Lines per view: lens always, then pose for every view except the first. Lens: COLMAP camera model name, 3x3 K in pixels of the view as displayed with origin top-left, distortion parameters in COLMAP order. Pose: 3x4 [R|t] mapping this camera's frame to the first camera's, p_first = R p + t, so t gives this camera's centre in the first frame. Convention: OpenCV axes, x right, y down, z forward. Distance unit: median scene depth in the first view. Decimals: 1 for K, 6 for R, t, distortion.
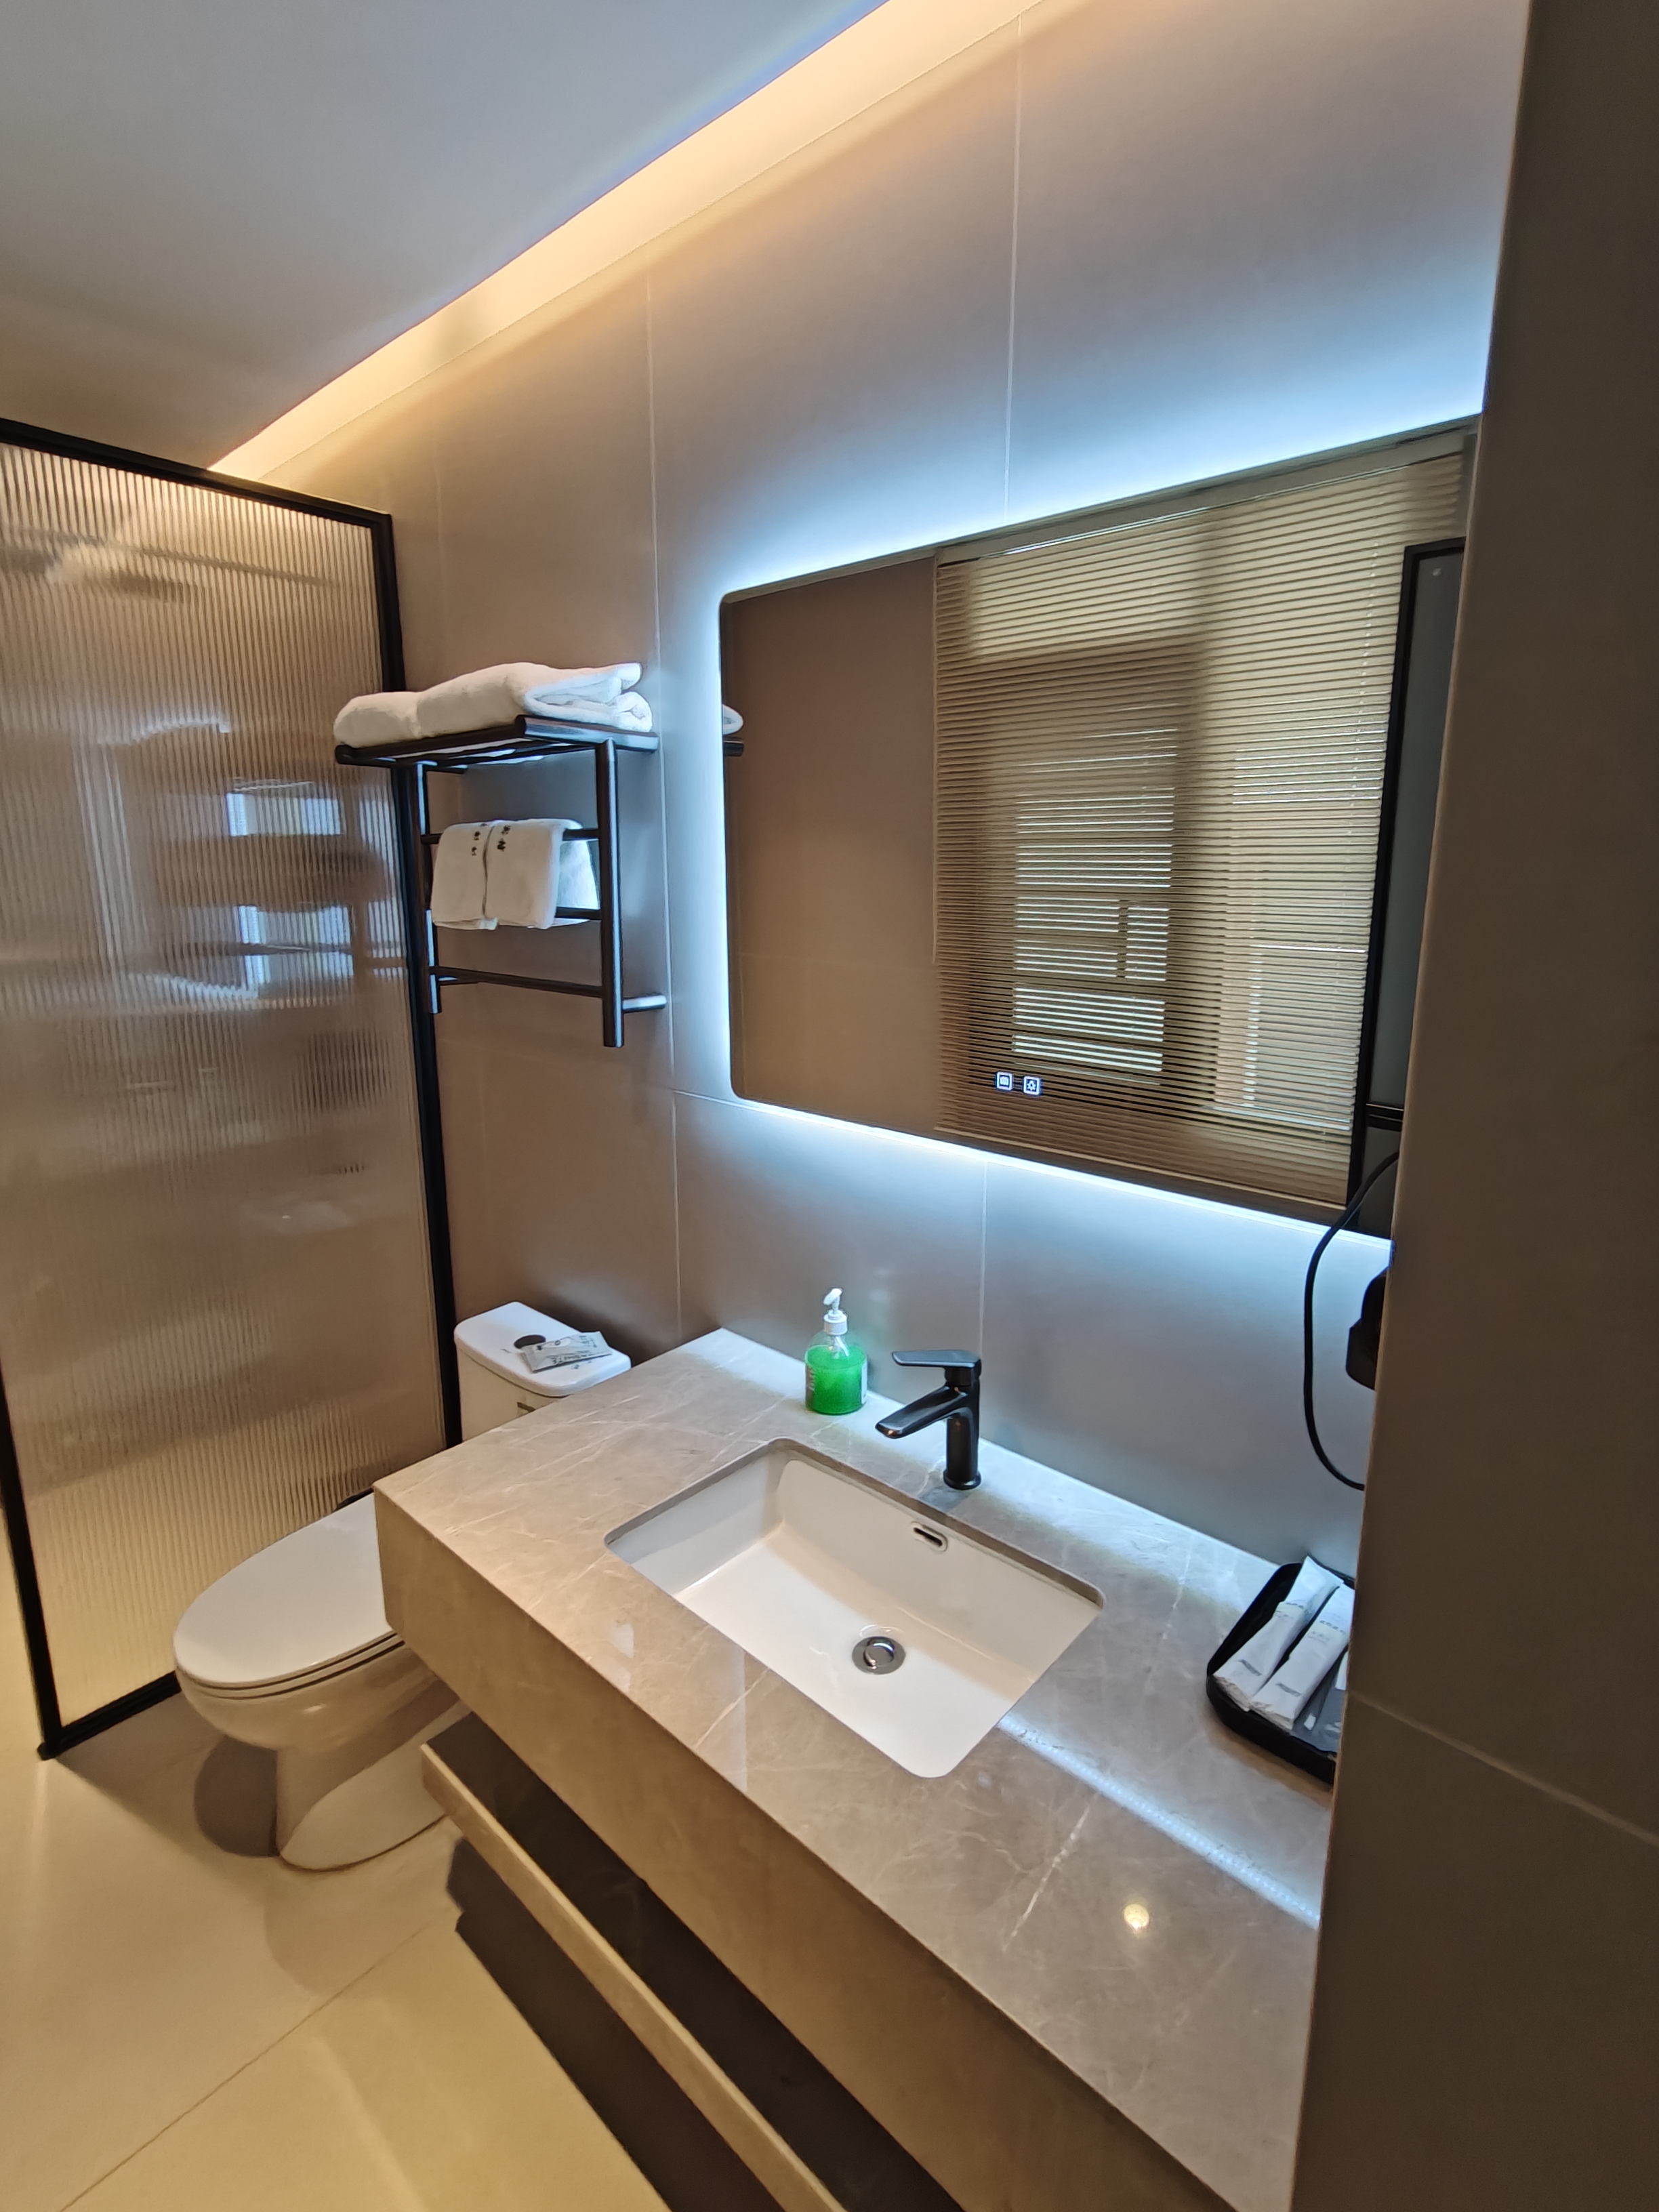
lens RADIAL K [[1048.6, 0, 835.8], [0, 1048.6, 1072.4], [0, 0, 1]] dist [0.005699, 0.000786]
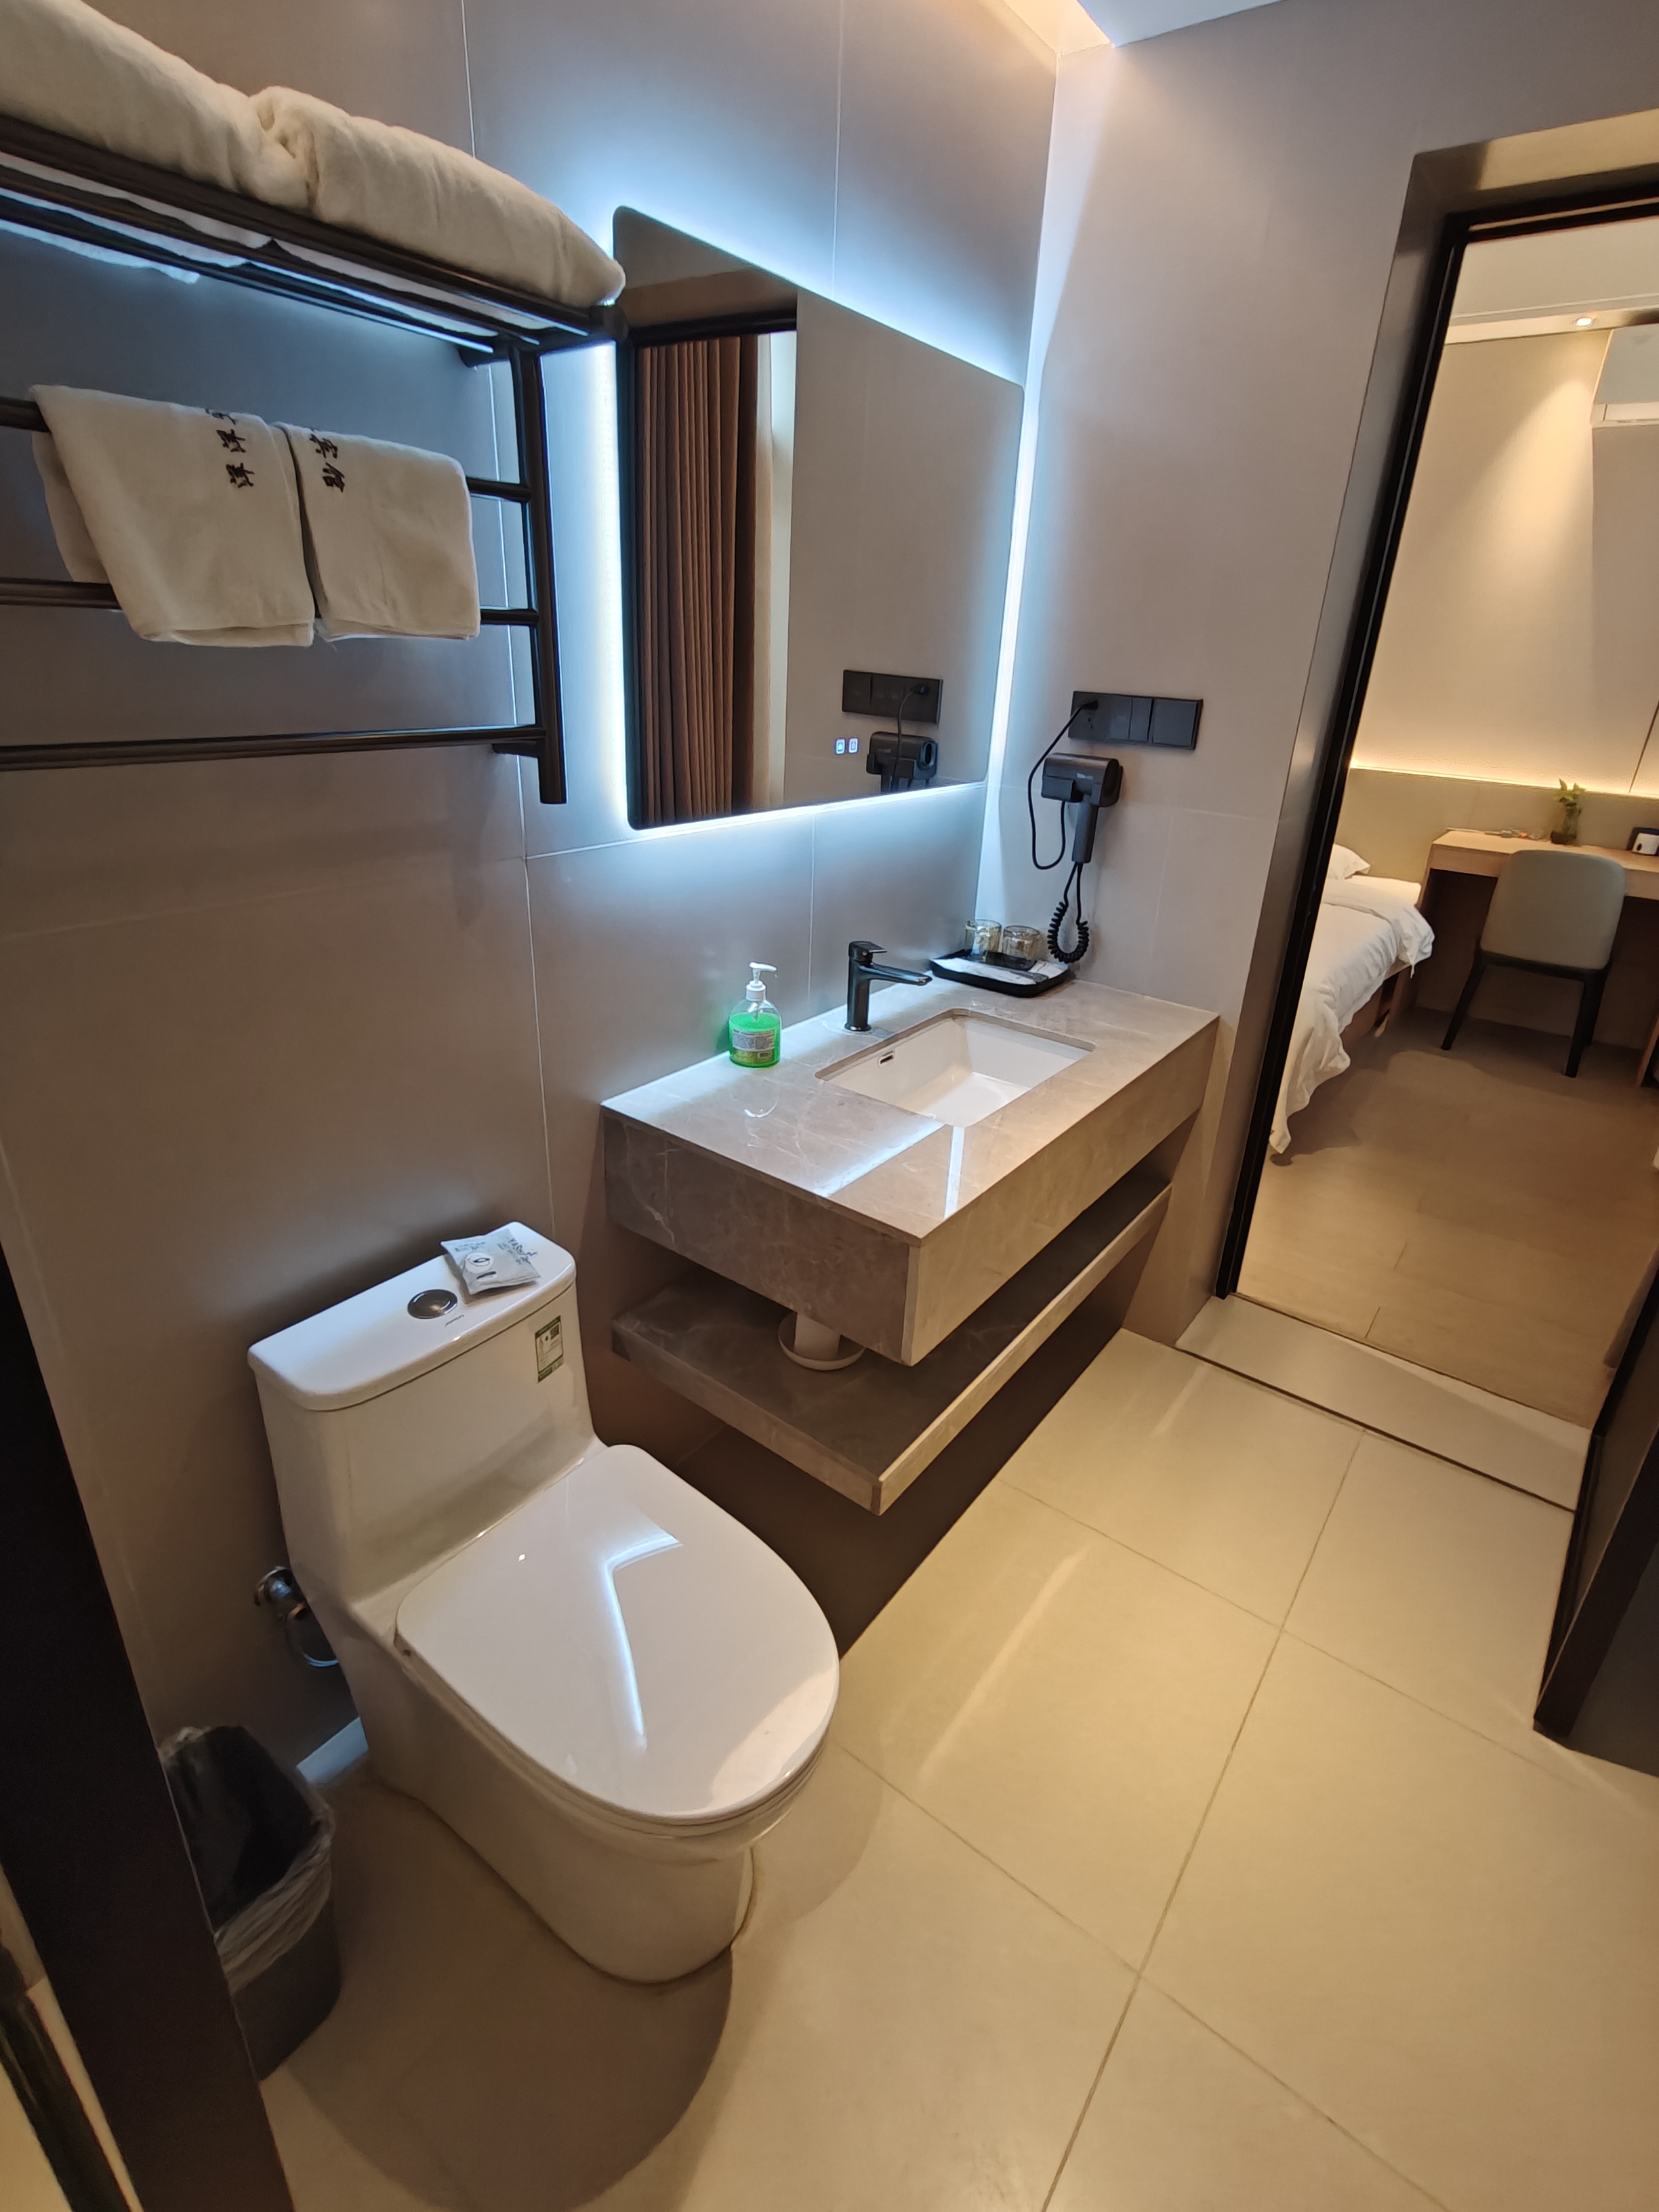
lens RADIAL K [[1048.6, 0, 835.8], [0, 1048.6, 1072.4], [0, 0, 1]] dist [0.005699, 0.000786]
pose [[-0.084084, -0.388650, 0.917541, -1.158445], [0.150392, 0.905304, 0.397249, -0.138831], [-0.985044, 0.171393, -0.017672, 0.973840]]
